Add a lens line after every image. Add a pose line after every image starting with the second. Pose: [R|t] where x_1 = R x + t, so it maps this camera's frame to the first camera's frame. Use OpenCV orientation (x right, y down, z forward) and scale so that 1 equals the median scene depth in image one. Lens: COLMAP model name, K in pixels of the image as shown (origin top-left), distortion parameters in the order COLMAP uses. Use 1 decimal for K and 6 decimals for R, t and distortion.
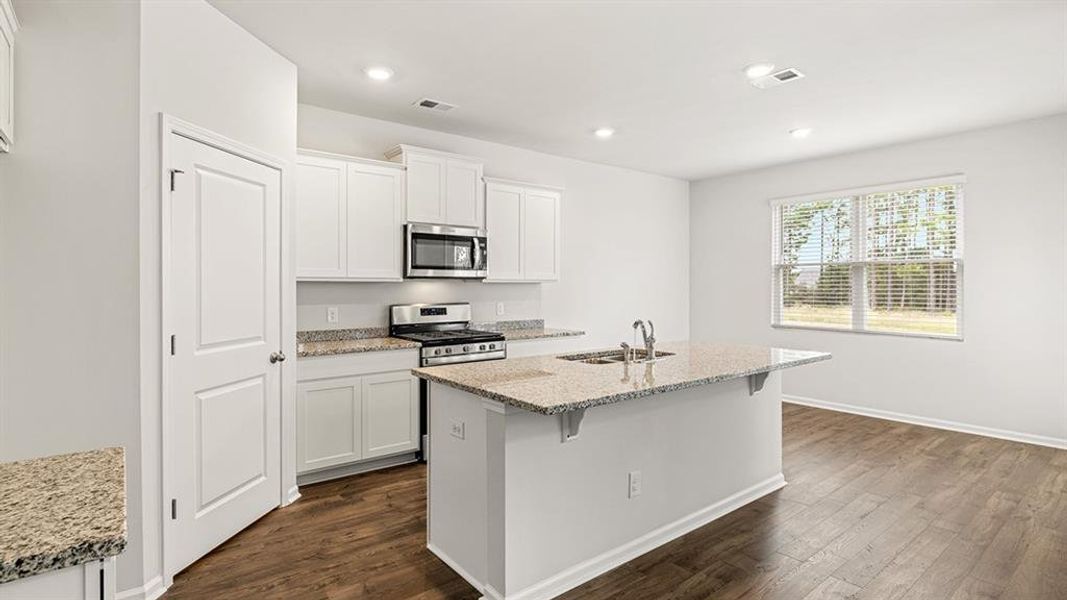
lens RADIAL K [[529.9, 0, 533.4], [0, 529.9, 282.7], [0, 0, 1]] dist [-0.003027, -0.000285]
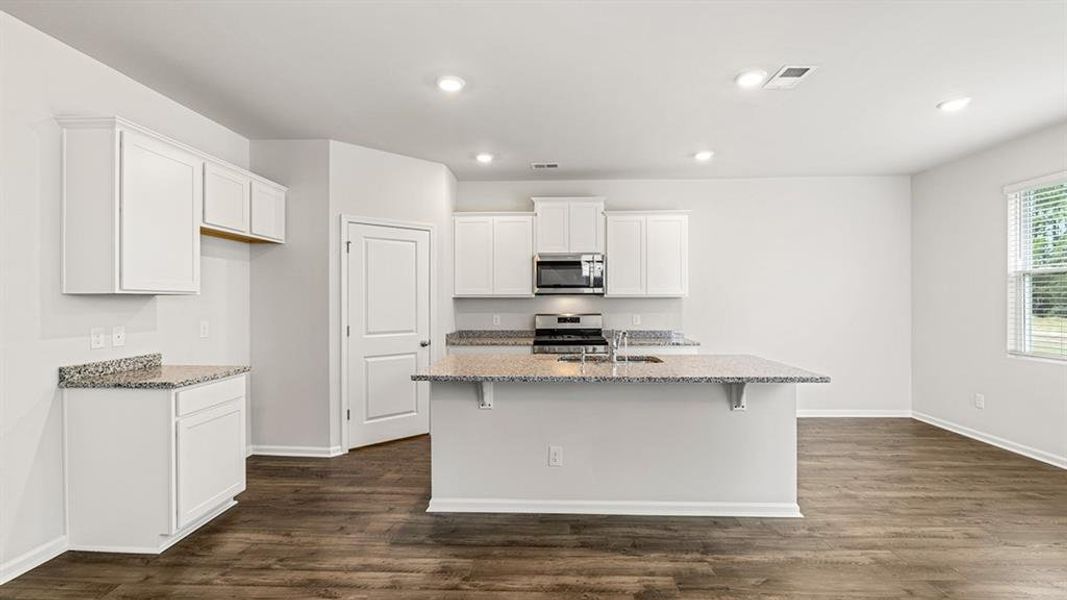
lens RADIAL K [[474.6, 0, 533.5], [0, 474.6, 300.0], [0, 0, 1]] dist [-0.003393, -0.000297]
pose [[0.757027, -0.002926, -0.653377, 0.558675], [0.006299, 0.999976, 0.002820, 0.001279], [0.653353, -0.006251, 0.757027, 0.067474]]
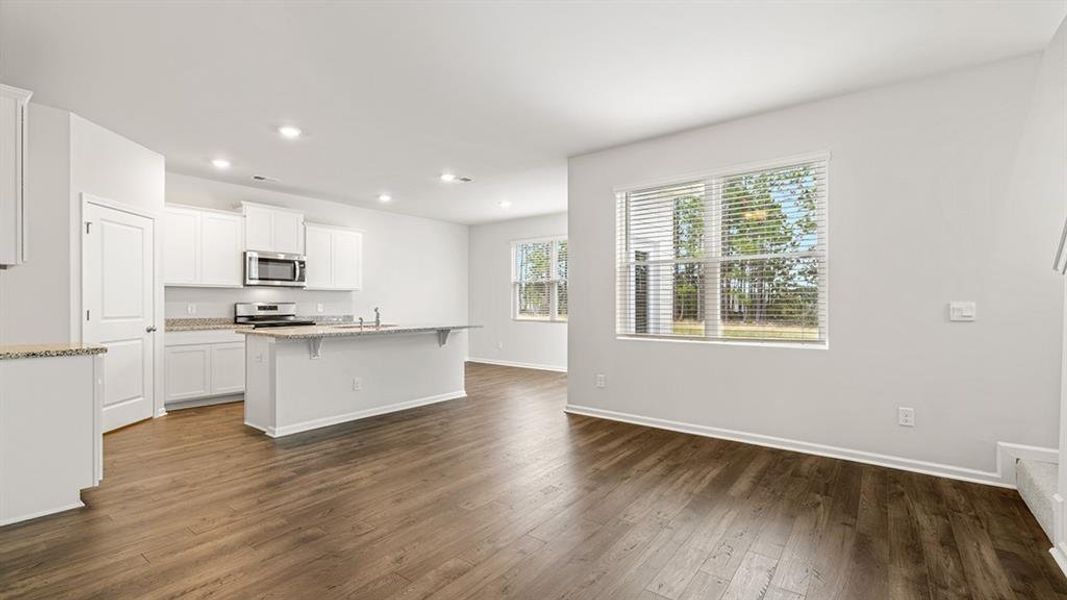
lens RADIAL K [[467.1, 0, 533.5], [0, 467.1, 300.0], [0, 0, 1]] dist [-0.000511, 0.000057]
pose [[0.969472, -0.000099, 0.245202, 0.253467], [0.000716, 0.999997, -0.002427, 0.038377], [-0.245201, 0.002528, 0.969469, -0.565154]]
